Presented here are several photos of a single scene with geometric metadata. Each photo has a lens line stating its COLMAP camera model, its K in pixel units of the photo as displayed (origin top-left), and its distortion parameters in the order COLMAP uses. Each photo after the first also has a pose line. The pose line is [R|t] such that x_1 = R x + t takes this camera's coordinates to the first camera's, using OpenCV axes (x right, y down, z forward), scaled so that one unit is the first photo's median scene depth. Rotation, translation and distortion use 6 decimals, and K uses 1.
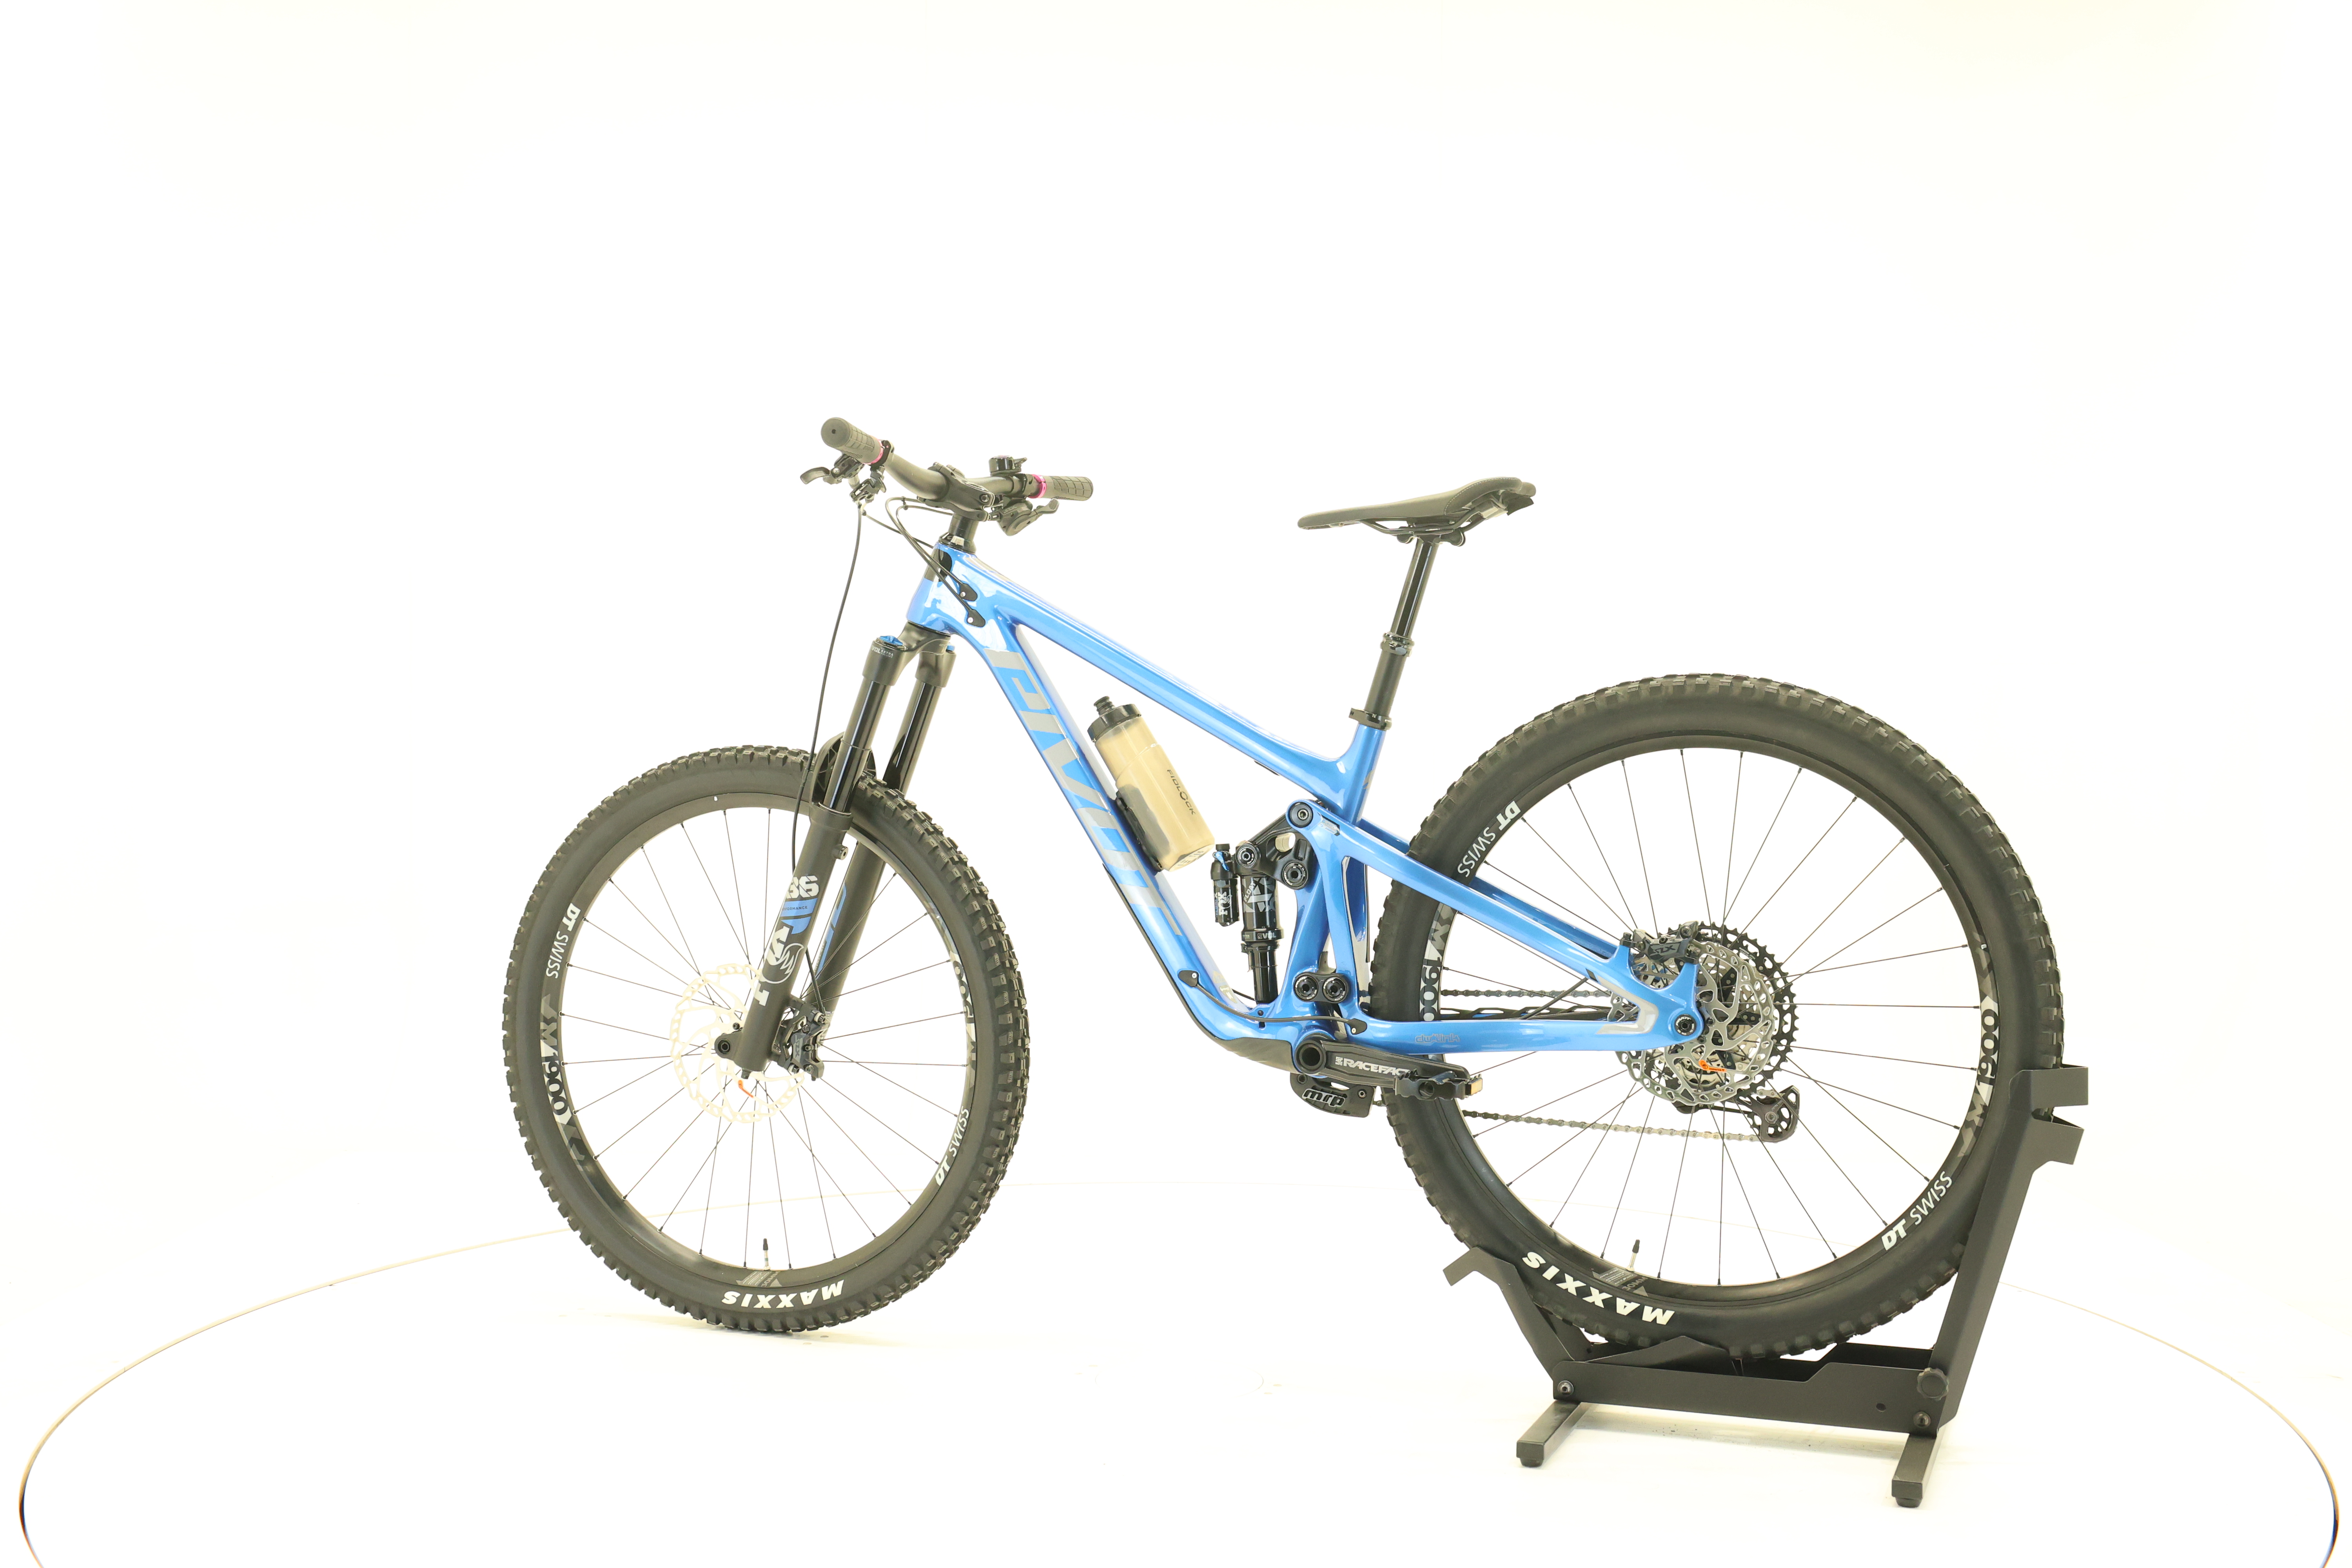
lens RADIAL K [[2506.9, 0, 1175.5], [0, 2506.9, 726.3], [0, 0, 1]] dist [-0.018035, 0.003494]
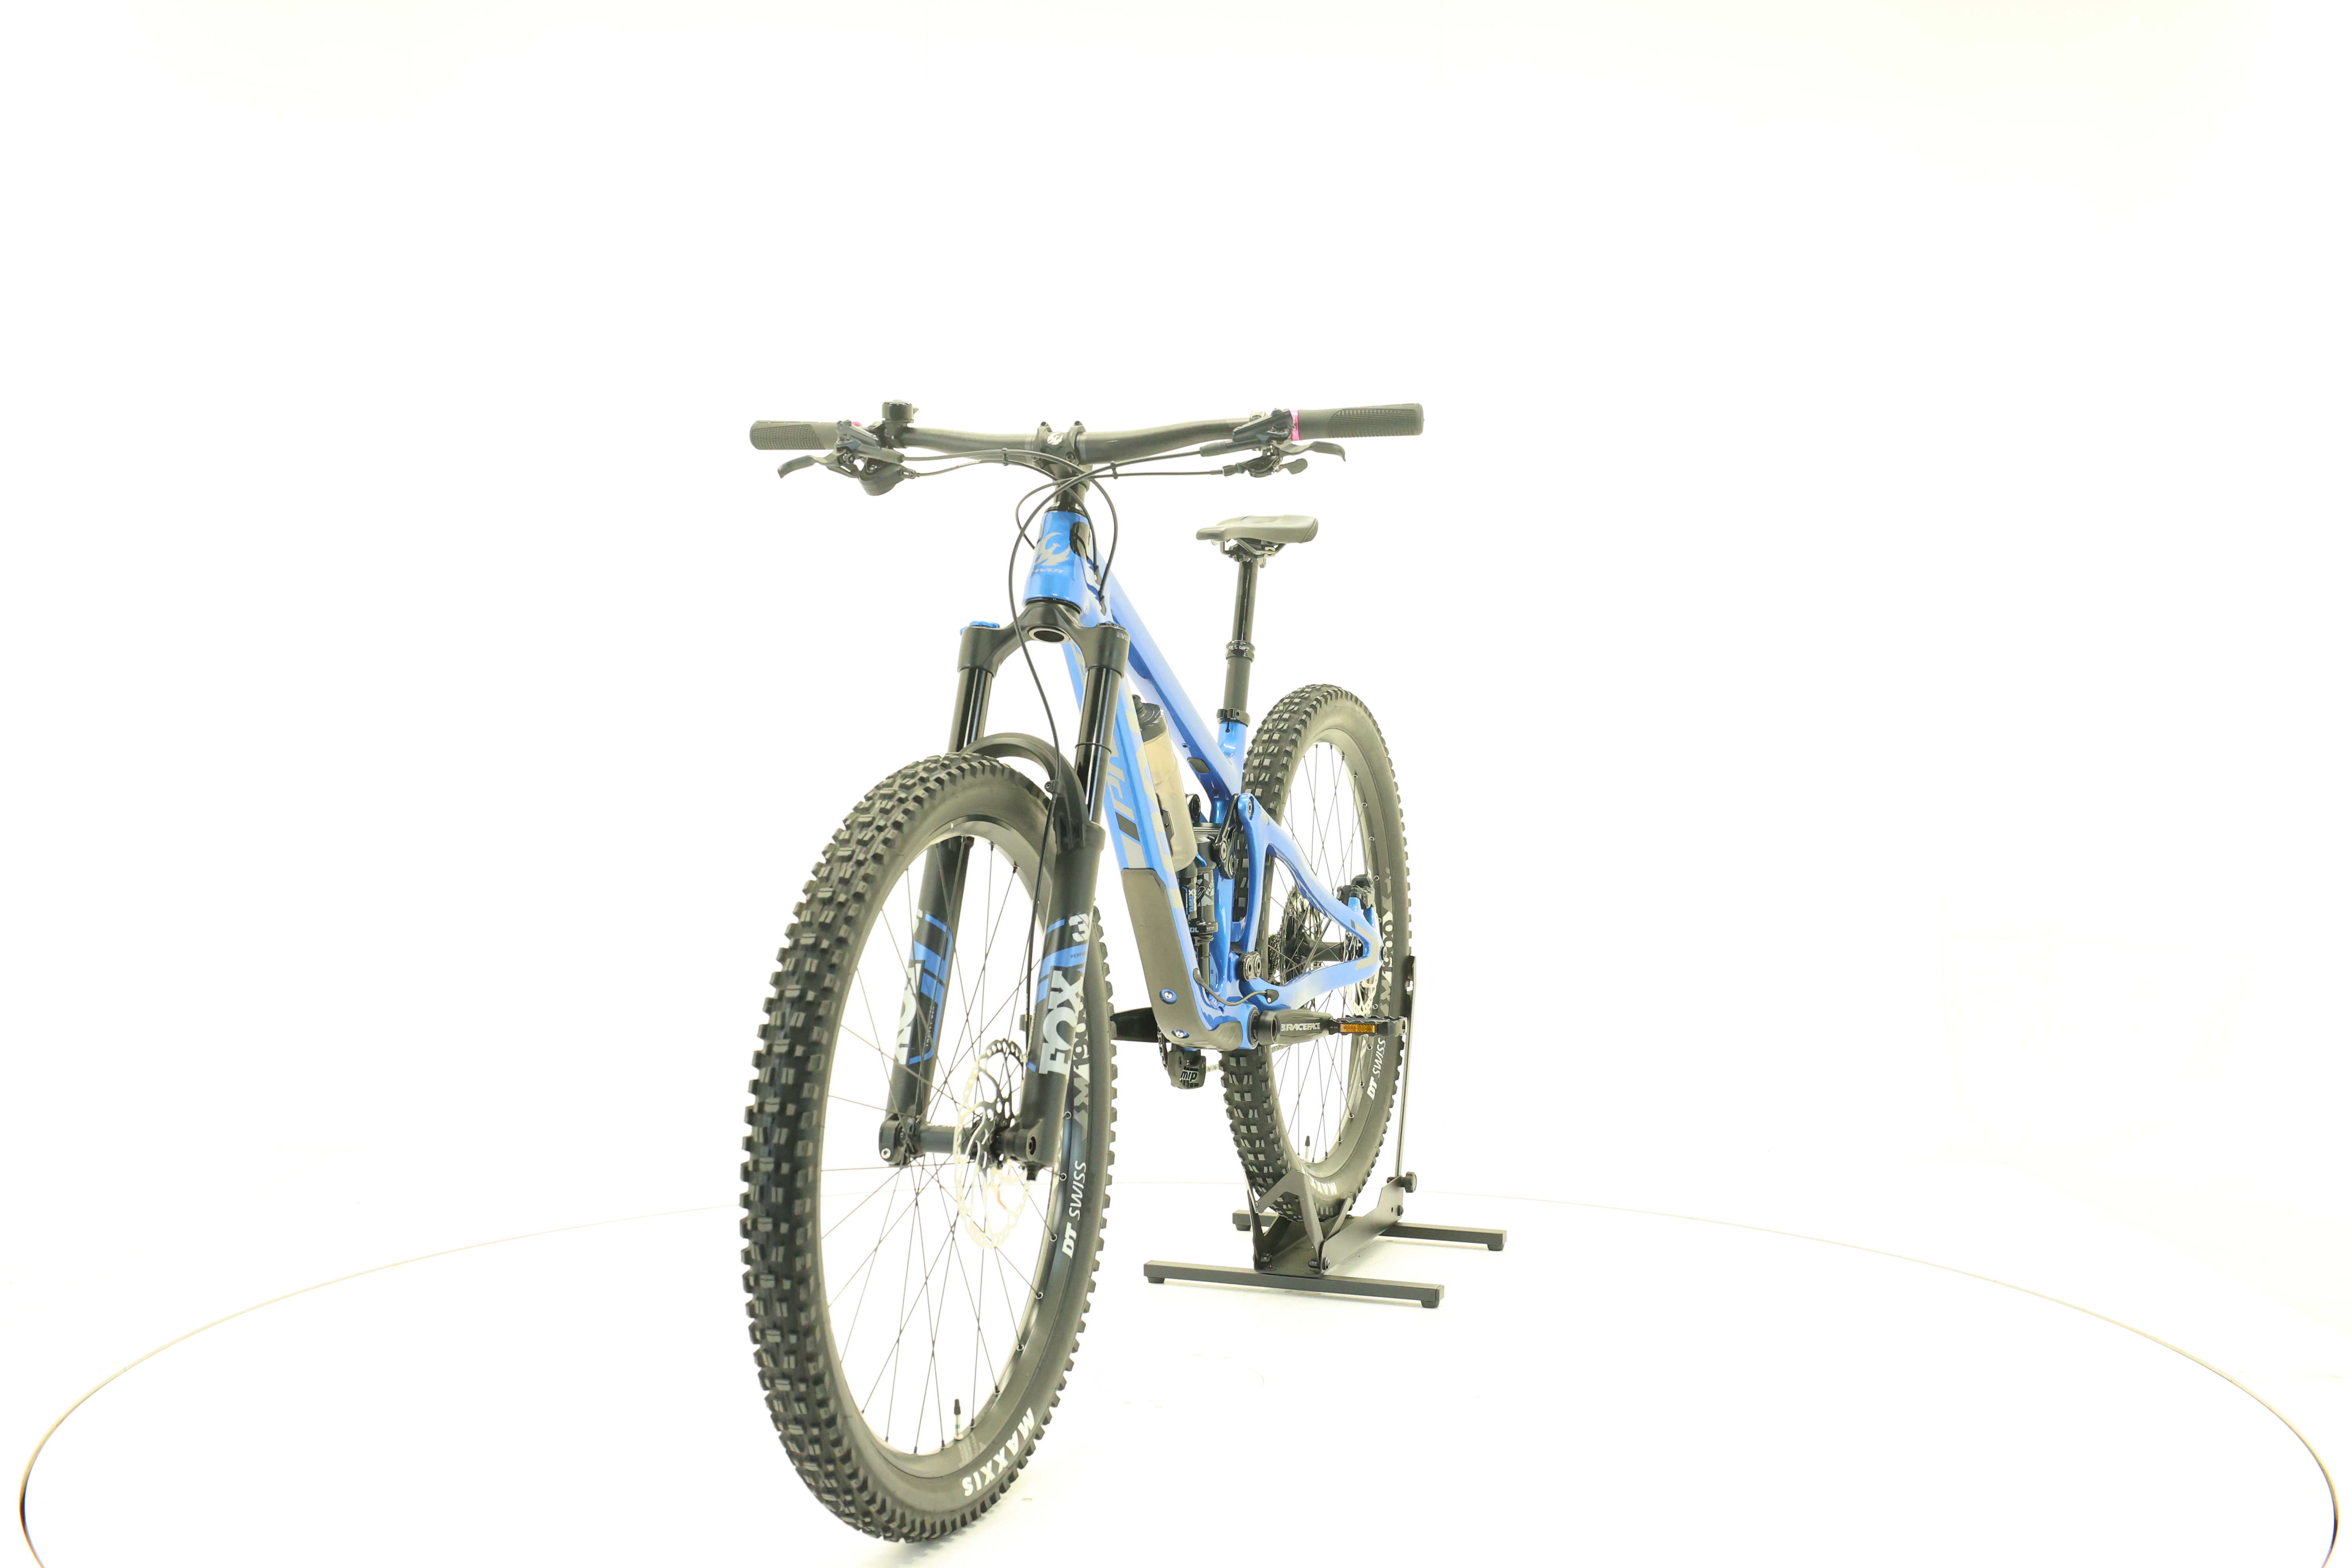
lens RADIAL K [[2506.9, 0, 1175.5], [0, 2506.9, 726.3], [0, 0, 1]] dist [-0.018035, 0.003494]
pose [[-0.016329, -0.004515, 0.999856, -1.028190], [-0.004422, 0.999980, 0.004443, -0.004555], [-0.999857, -0.004349, -0.016349, 1.050253]]
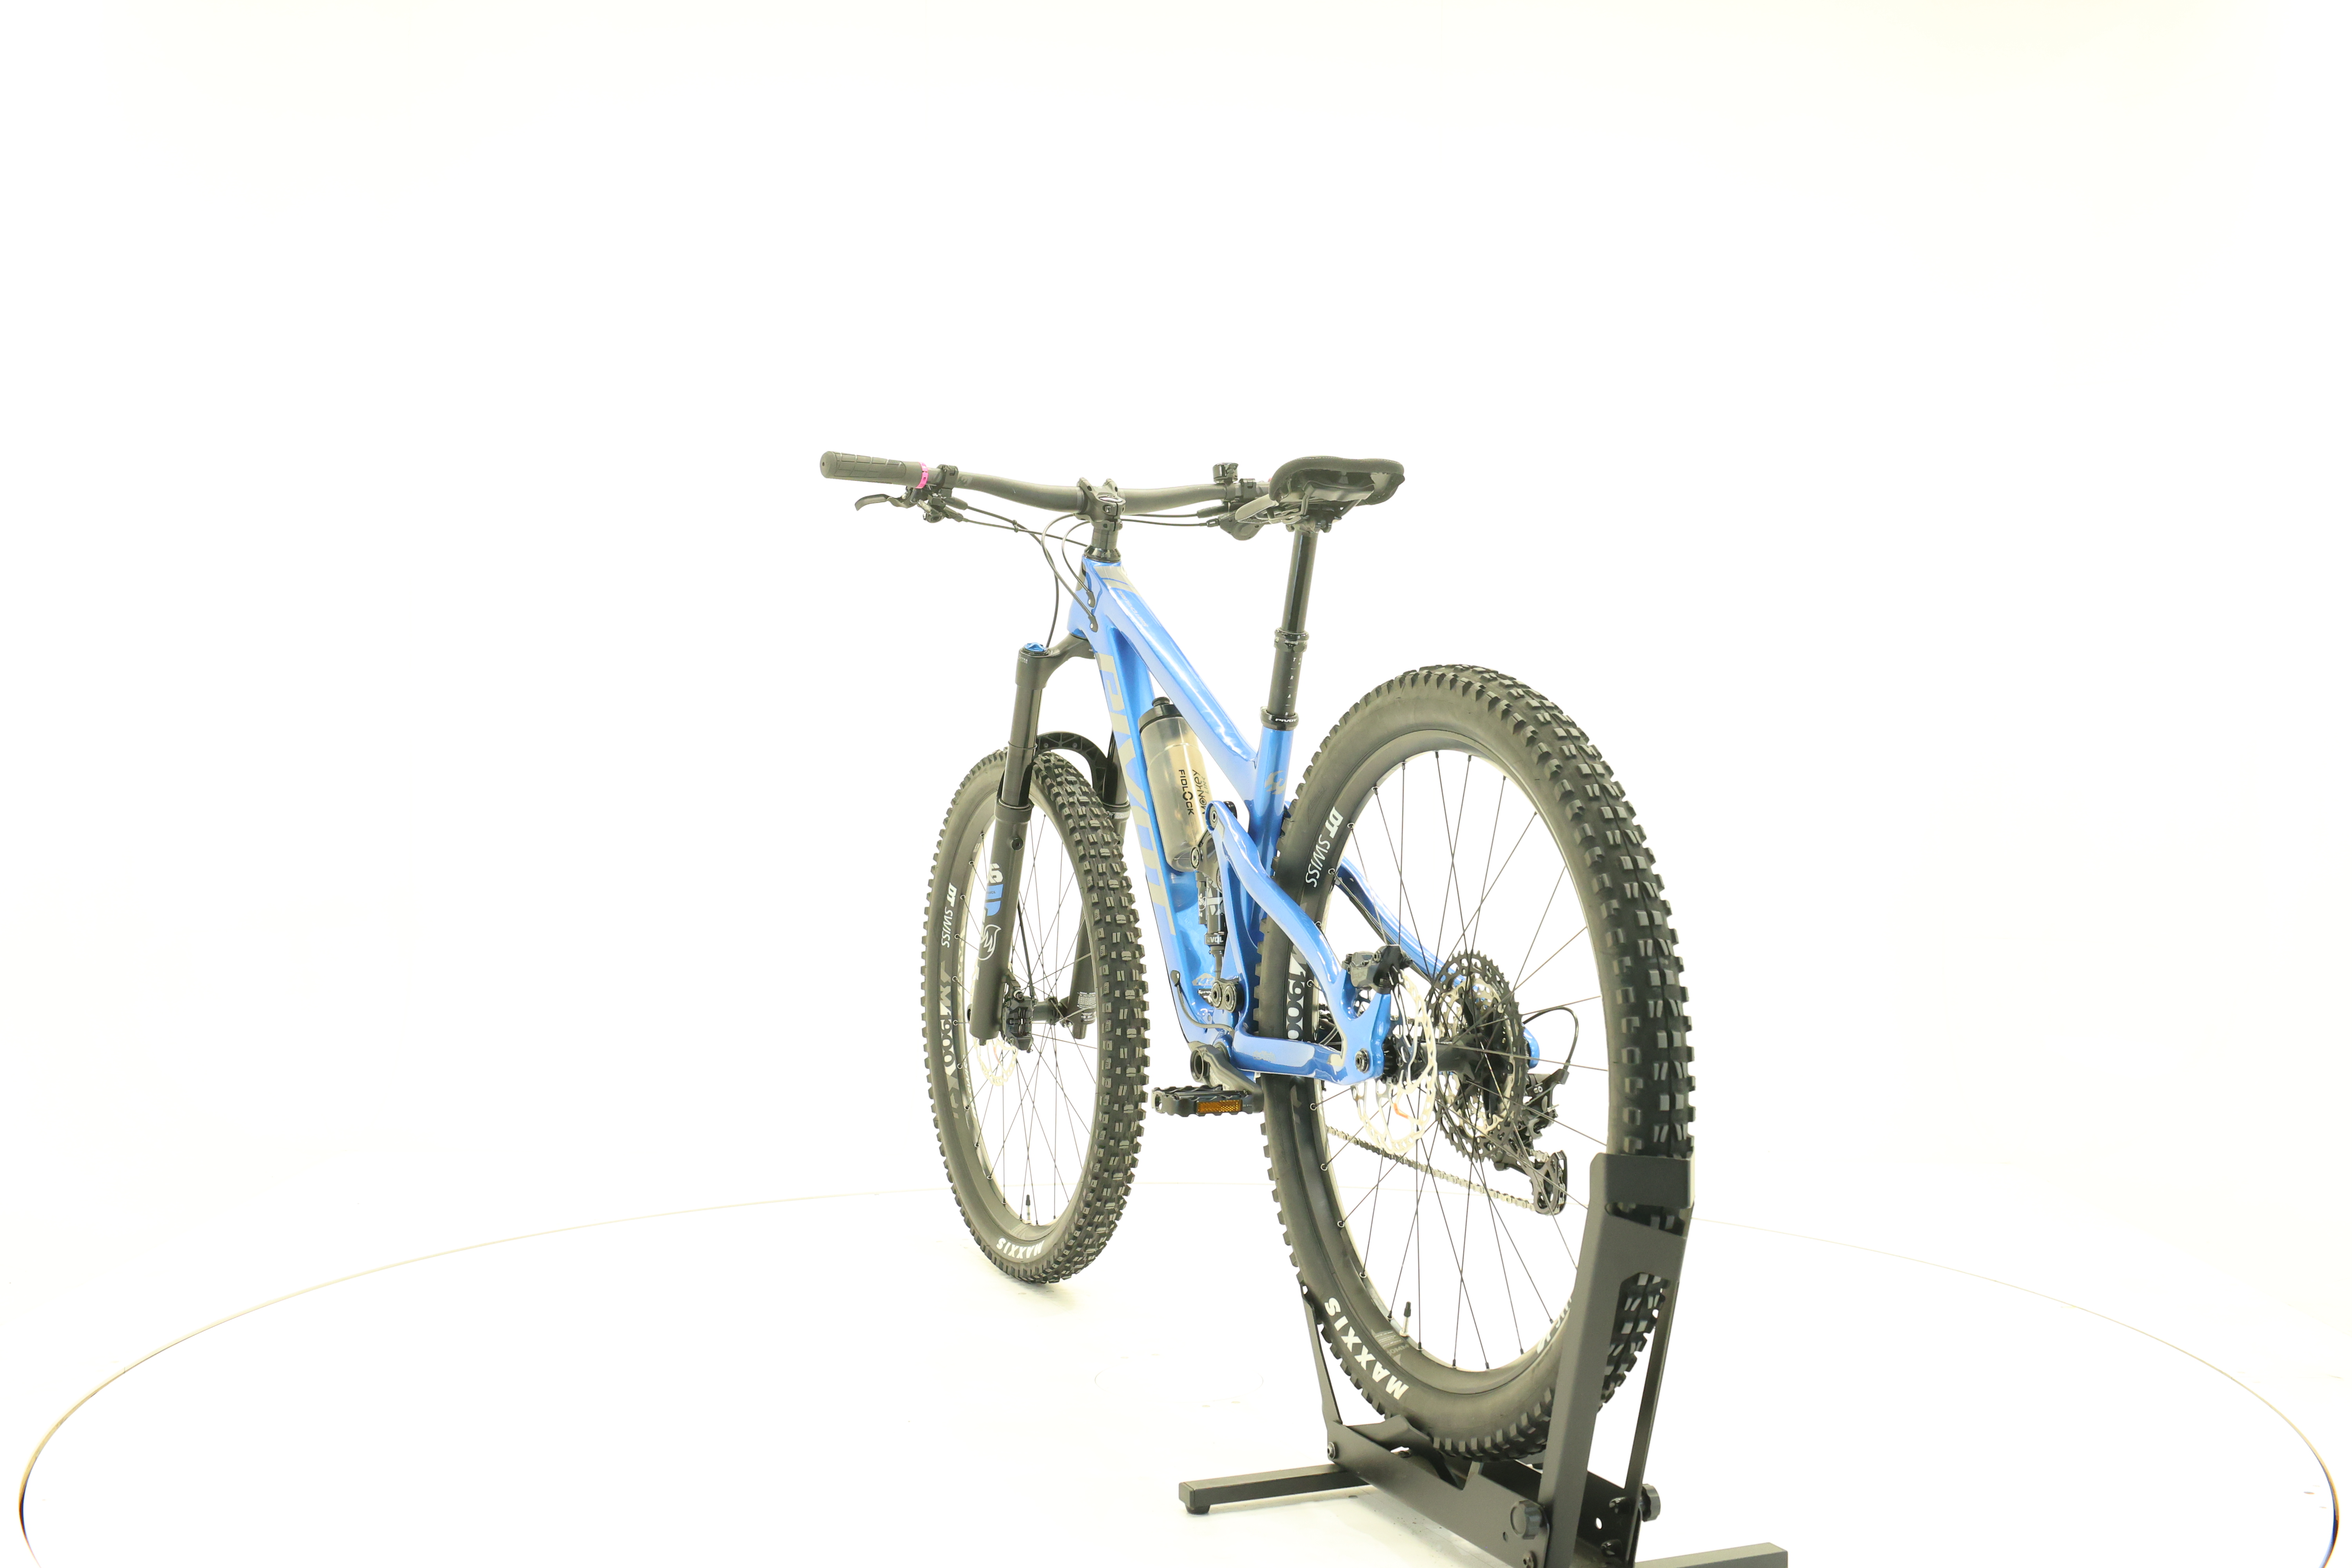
lens RADIAL K [[2506.9, 0, 1175.5], [0, 2506.9, 726.3], [0, 0, 1]] dist [-0.018035, 0.003494]
pose [[0.703811, -0.001241, -0.710386, 0.733478], [-0.001141, 0.999995, -0.002877, 0.002776], [0.710386, 0.002836, 0.703806, 0.302746]]
